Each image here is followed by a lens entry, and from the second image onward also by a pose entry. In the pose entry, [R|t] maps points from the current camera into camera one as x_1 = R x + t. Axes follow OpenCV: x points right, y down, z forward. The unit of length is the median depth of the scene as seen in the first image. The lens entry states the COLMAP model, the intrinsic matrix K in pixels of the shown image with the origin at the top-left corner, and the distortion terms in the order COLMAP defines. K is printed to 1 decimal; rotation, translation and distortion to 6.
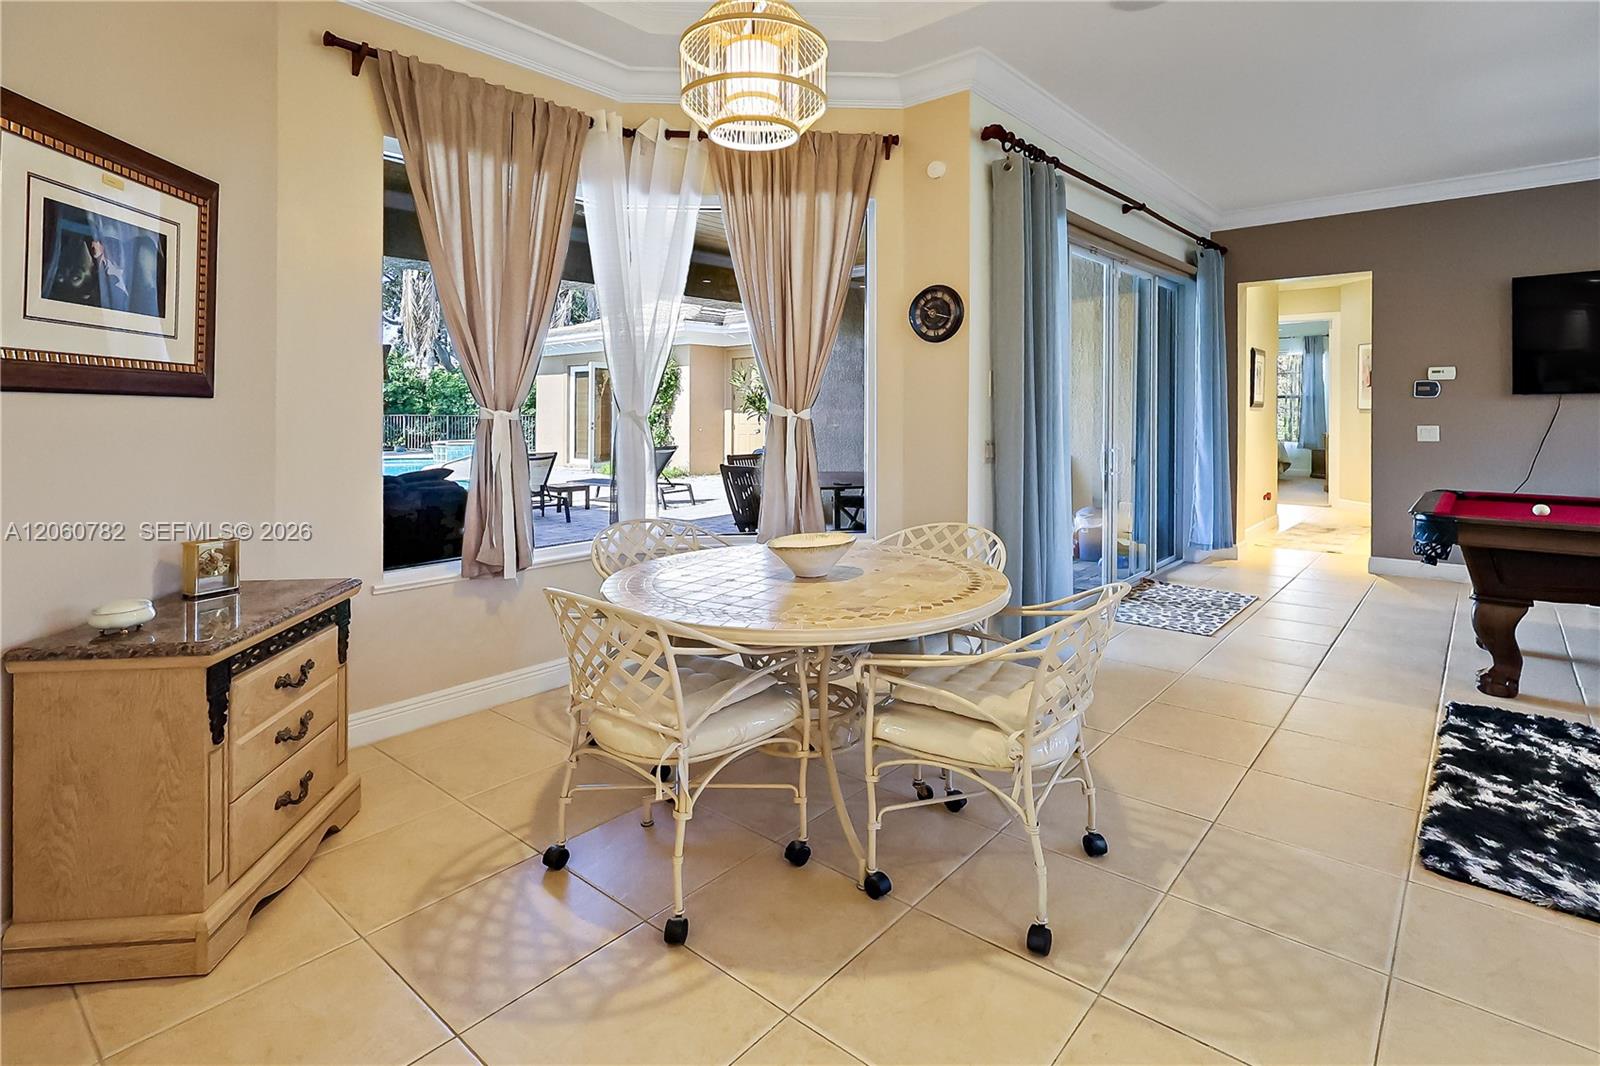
lens RADIAL K [[764.7, 0, 817.5], [0, 764.7, 425.3], [0, 0, 1]] dist [-0.000651, 0.000297]
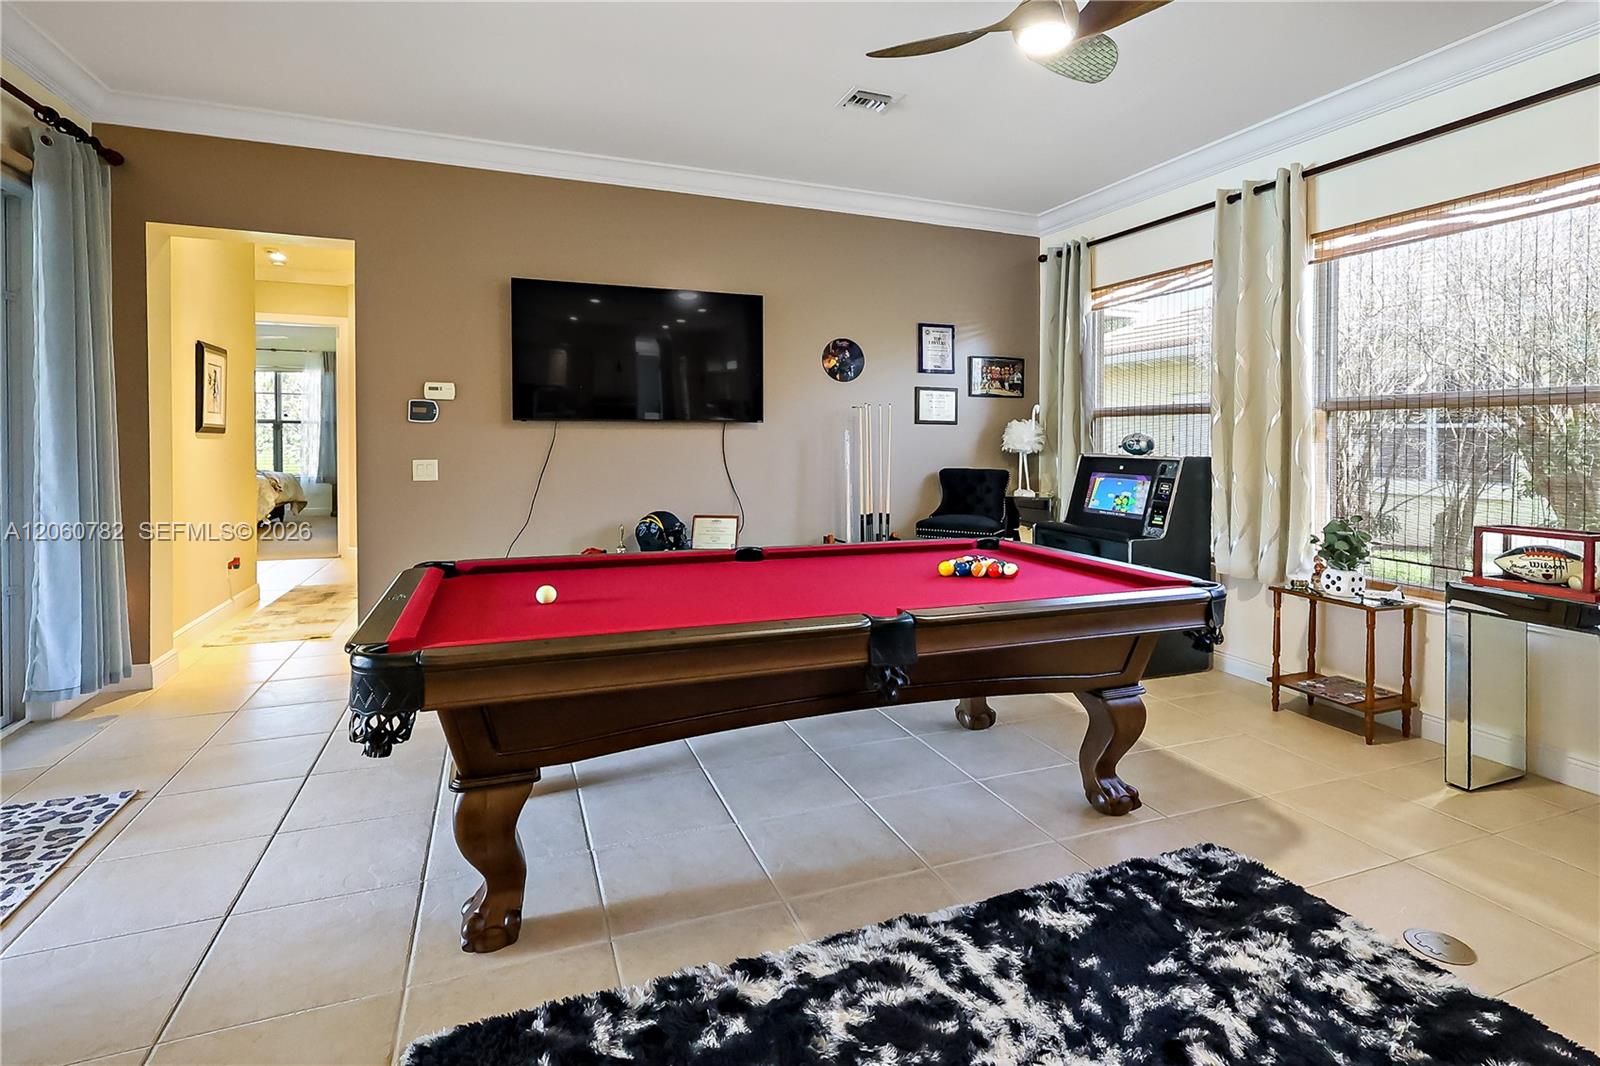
lens RADIAL K [[800.2, 0, 797.5], [0, 800.2, 442.5], [0, 0, 1]] dist [-0.002612, -0.000030]
pose [[0.474204, 0.002887, 0.880410, 0.282130], [0.008750, 0.999930, -0.007992, -0.007259], [-0.880372, 0.011494, 0.474145, 0.306913]]
